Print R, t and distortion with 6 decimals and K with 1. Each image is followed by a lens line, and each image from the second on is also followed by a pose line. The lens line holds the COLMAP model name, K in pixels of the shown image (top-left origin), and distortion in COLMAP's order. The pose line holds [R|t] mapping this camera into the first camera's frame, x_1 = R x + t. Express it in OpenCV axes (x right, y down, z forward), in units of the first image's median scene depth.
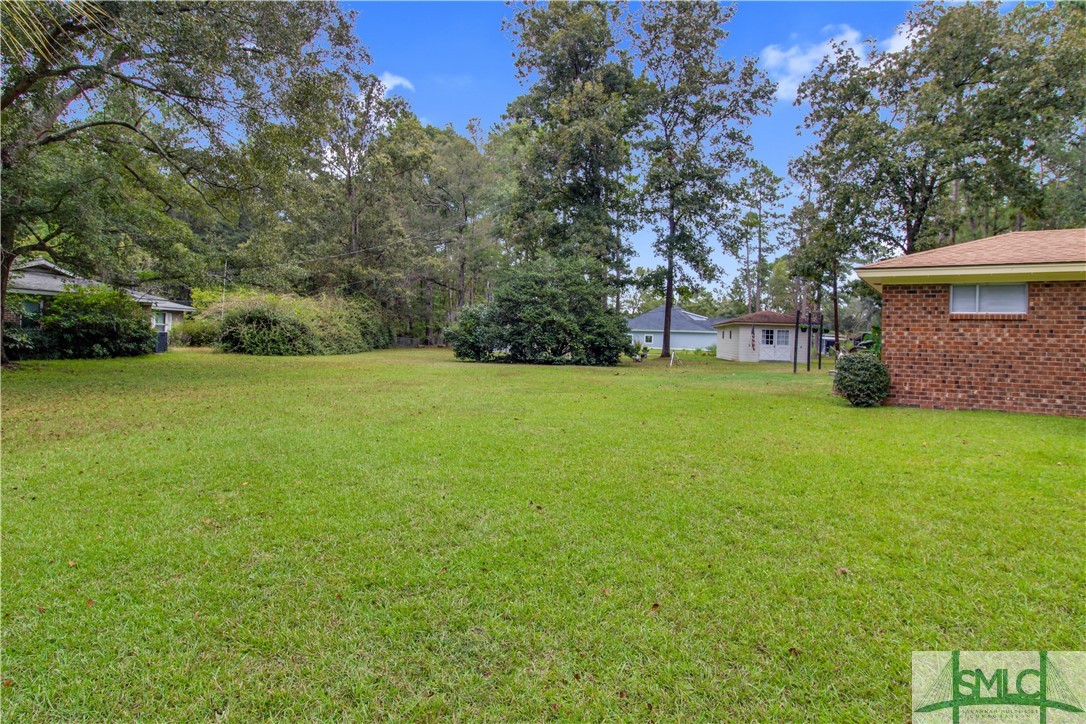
lens RADIAL K [[600.6, 0, 543.0], [0, 600.6, 362.0], [0, 0, 1]] dist [0.000548, 0.000063]
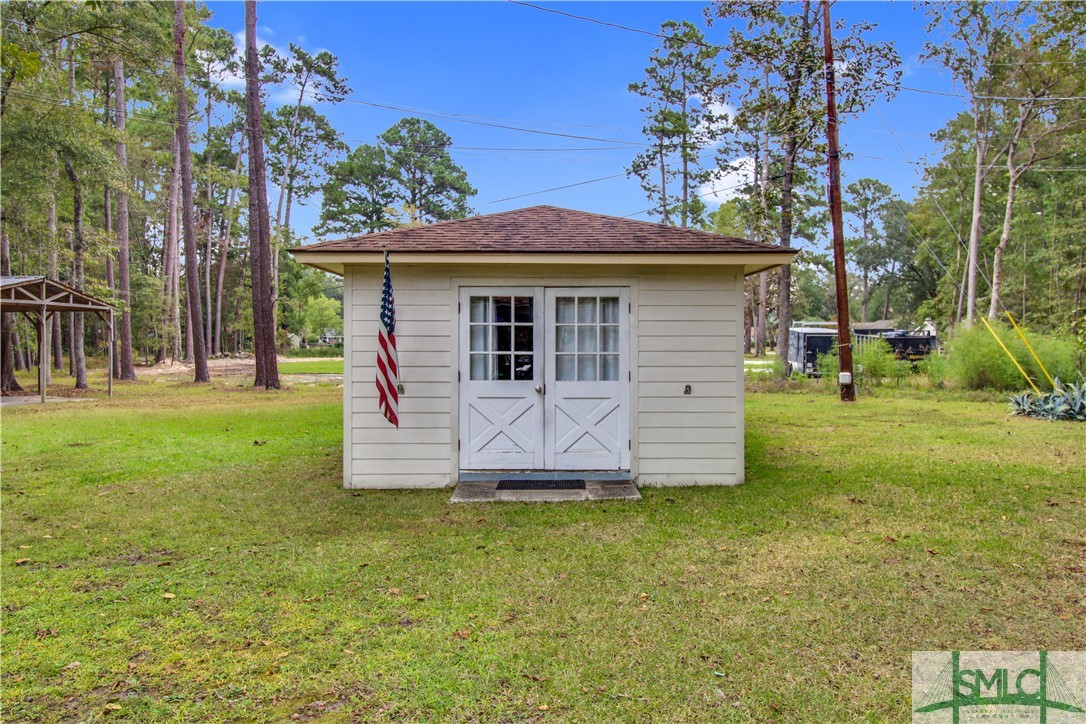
lens RADIAL K [[861.7, 0, 543.0], [0, 861.7, 362.0], [0, 0, 1]] dist [0.032661, 0.001643]
pose [[0.988589, -0.038118, 0.145734, 0.108070], [0.040383, 0.999105, -0.012615, -0.009582], [-0.145123, 0.018356, 0.989243, 0.231999]]
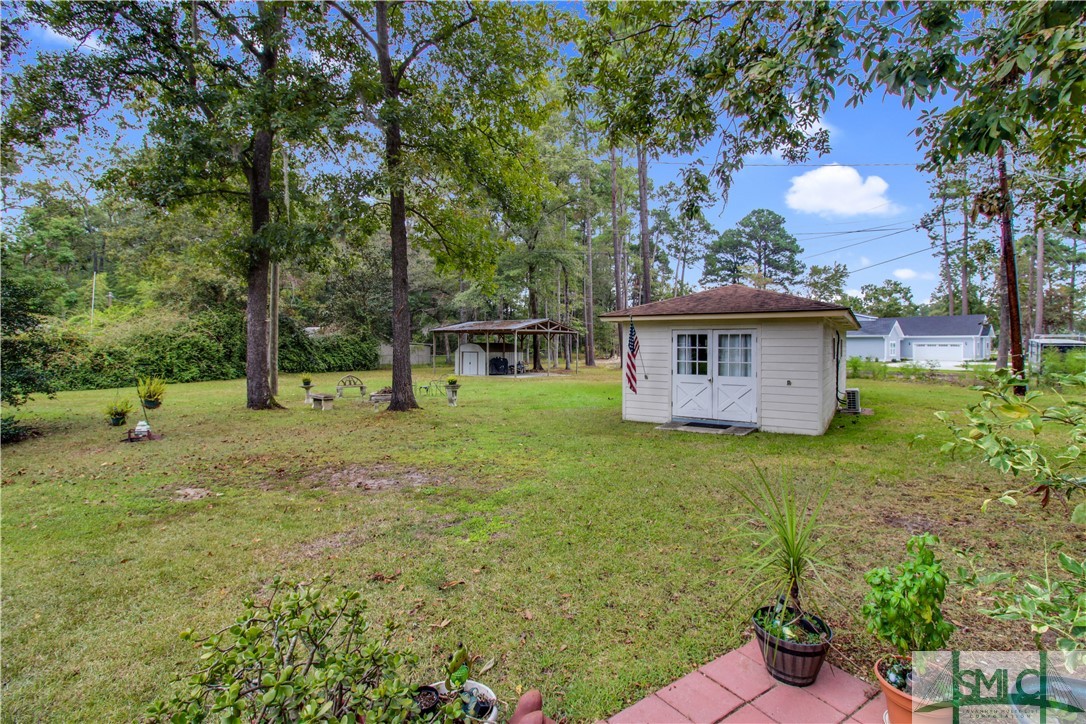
lens RADIAL K [[497.3, 0, 543.0], [0, 497.3, 362.0], [0, 0, 1]] dist [0.000429, 0.000030]
pose [[0.910895, -0.019113, -0.412196, 0.128935], [0.012844, 0.999756, -0.017974, -0.010110], [0.412439, 0.011078, 0.910918, 0.212604]]
